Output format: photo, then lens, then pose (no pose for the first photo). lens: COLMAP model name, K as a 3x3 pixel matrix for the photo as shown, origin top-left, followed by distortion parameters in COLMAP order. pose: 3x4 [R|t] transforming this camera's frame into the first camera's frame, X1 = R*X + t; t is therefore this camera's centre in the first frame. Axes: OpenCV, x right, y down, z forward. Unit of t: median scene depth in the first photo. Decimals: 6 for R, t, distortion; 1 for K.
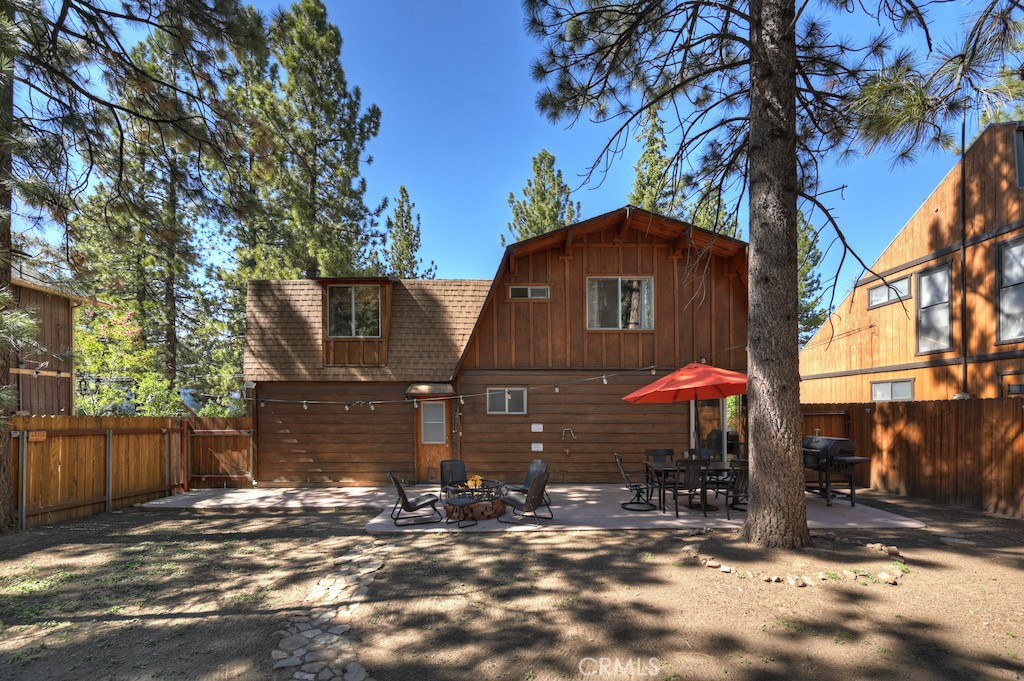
lens RADIAL K [[411.9, 0, 496.5], [0, 411.9, 408.1], [0, 0, 1]] dist [-0.003244, 0.001477]
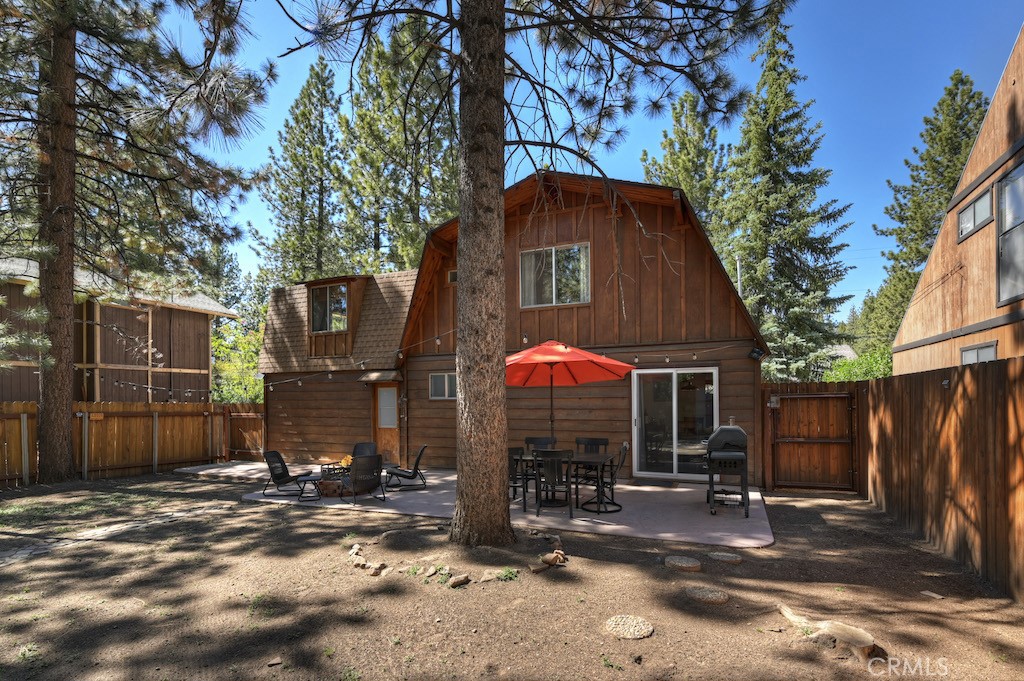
lens RADIAL K [[442.4, 0, 514.7], [0, 442.4, 393.0], [0, 0, 1]] dist [-0.001726, 0.000005]
pose [[0.931437, -0.011002, -0.363736, 0.616600], [0.010121, 0.999939, -0.004328, 0.005956], [0.363761, 0.000350, 0.931492, 0.067007]]
